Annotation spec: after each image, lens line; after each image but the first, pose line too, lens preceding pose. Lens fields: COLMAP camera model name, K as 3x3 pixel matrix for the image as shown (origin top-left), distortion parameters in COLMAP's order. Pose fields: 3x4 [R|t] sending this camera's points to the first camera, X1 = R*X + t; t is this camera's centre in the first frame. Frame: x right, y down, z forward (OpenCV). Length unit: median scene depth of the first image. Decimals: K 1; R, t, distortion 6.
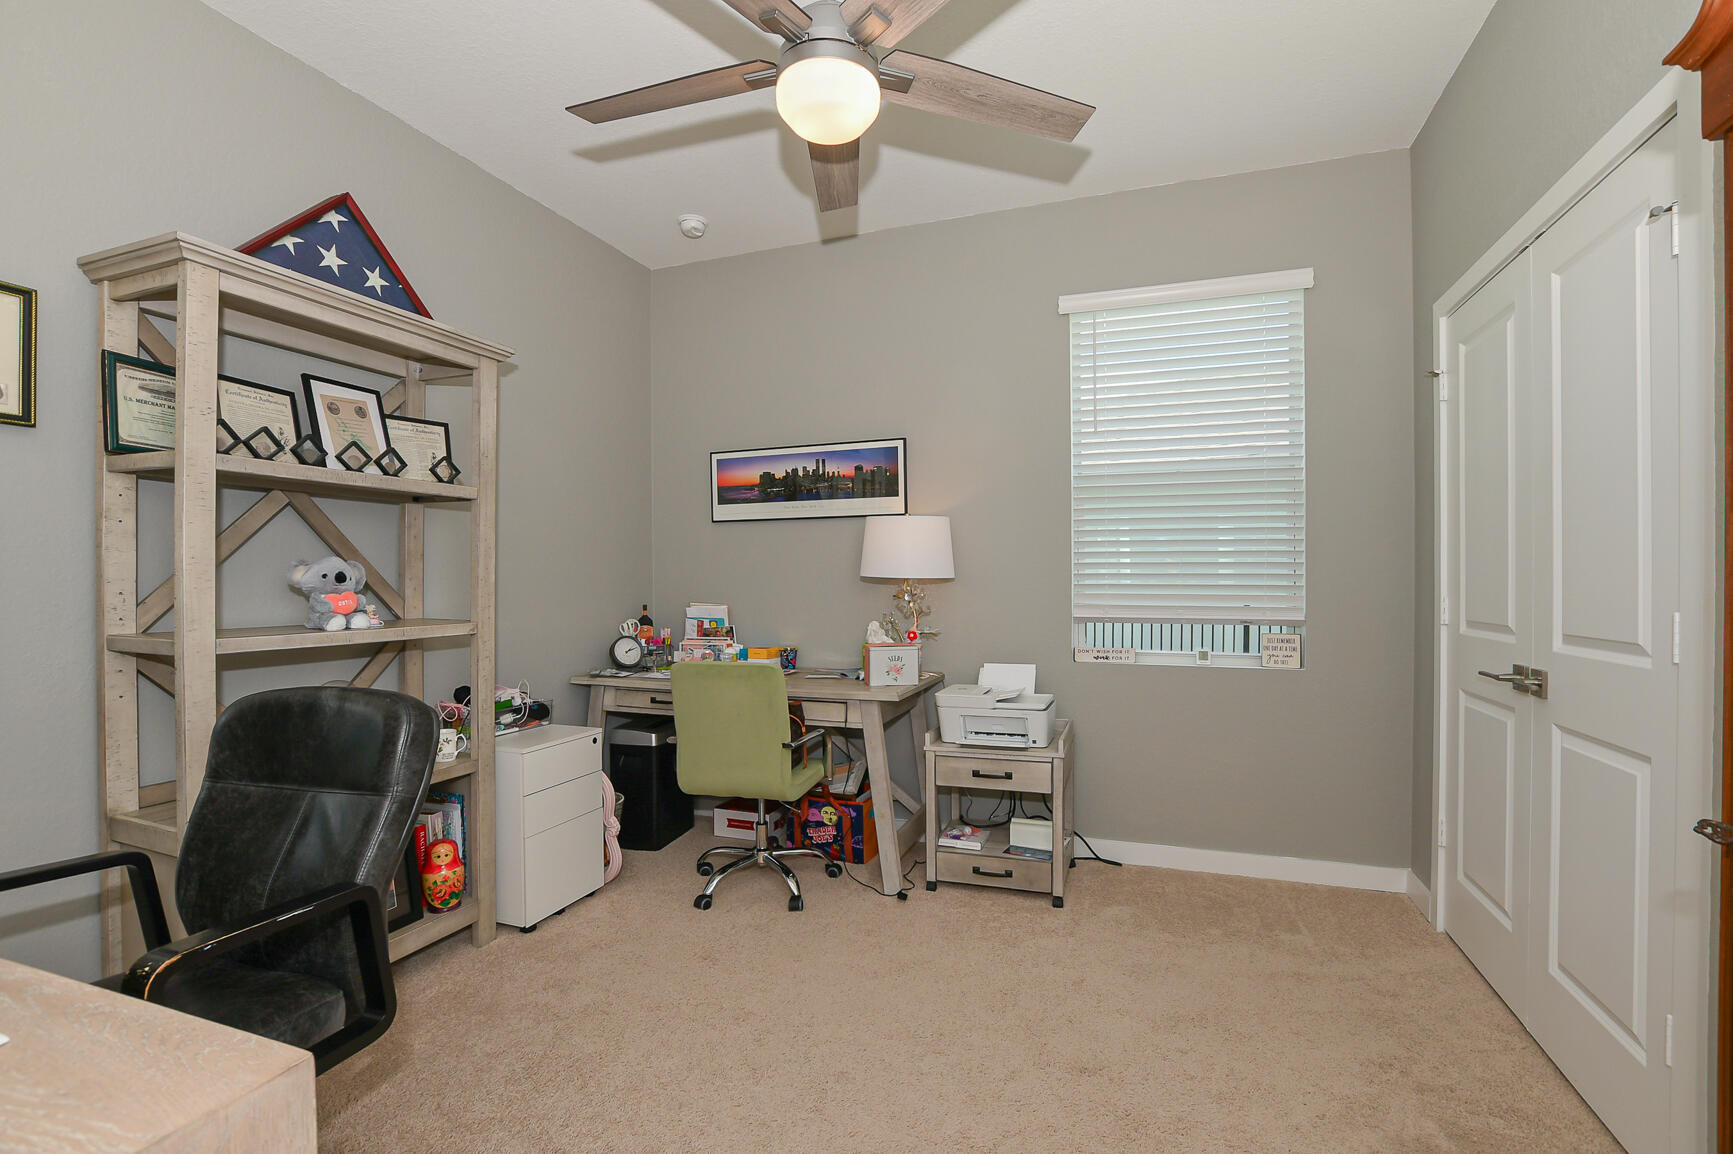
lens RADIAL K [[770.4, 0, 870.3], [0, 770.4, 566.9], [0, 0, 1]] dist [-0.030890, 0.003584]
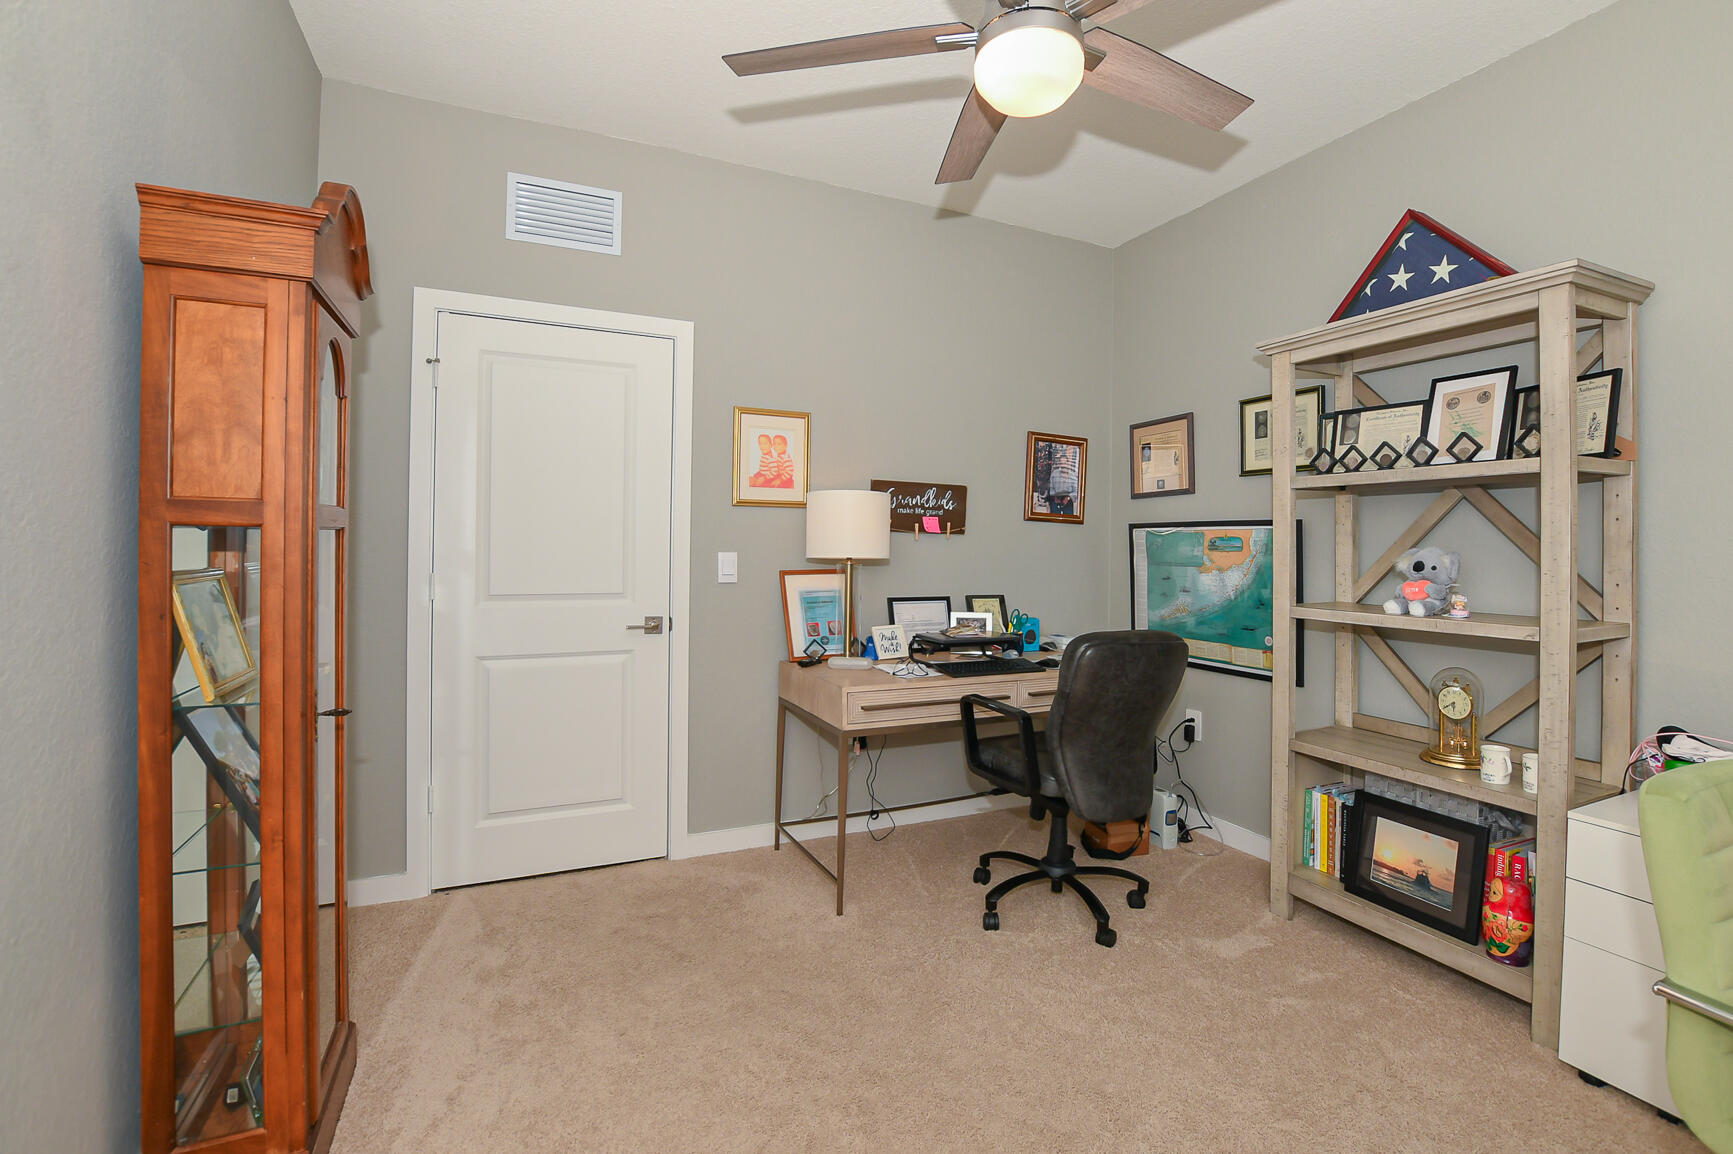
lens RADIAL K [[770.4, 0, 882.0], [0, 770.4, 543.4], [0, 0, 1]] dist [-0.030890, 0.003584]
pose [[-0.709222, -0.016494, -0.704792, 0.575690], [-0.014522, 0.999856, -0.008786, 0.001459], [0.704836, 0.004004, -0.709359, 1.194882]]
